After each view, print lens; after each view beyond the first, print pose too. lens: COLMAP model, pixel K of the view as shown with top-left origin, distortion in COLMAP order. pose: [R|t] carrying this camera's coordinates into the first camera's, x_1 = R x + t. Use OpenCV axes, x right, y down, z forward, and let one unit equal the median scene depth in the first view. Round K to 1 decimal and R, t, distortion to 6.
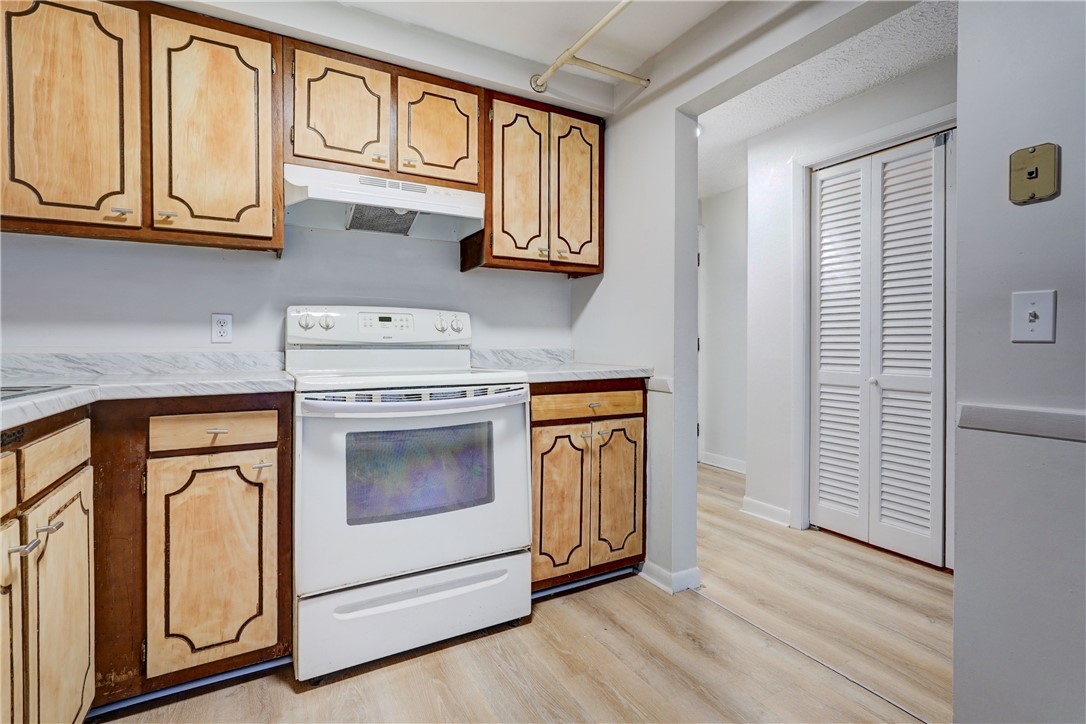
lens RADIAL K [[492.3, 0, 539.3], [0, 492.3, 345.3], [0, 0, 1]] dist [-0.008222, 0.000802]
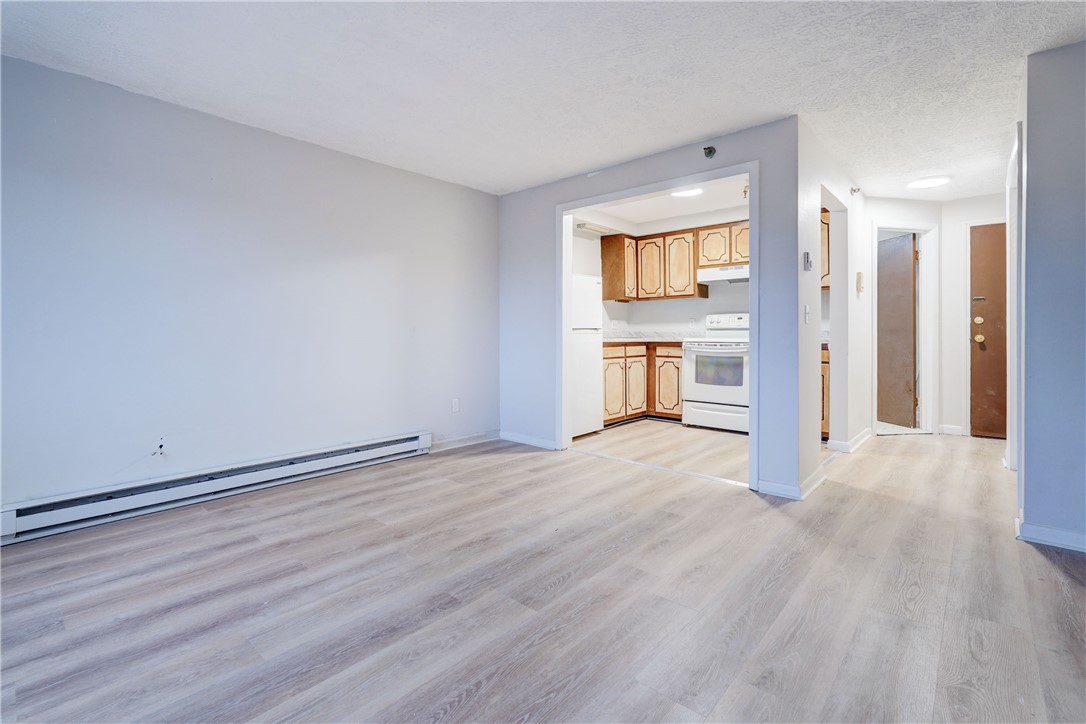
lens RADIAL K [[465.6, 0, 578.1], [0, 465.6, 332.2], [0, 0, 1]] dist [-0.019849, 0.000262]
pose [[0.385324, -0.002406, -0.922778, 1.718035], [-0.001515, 0.999994, -0.003241, 0.028472], [0.922780, 0.002647, 0.385318, -0.738364]]
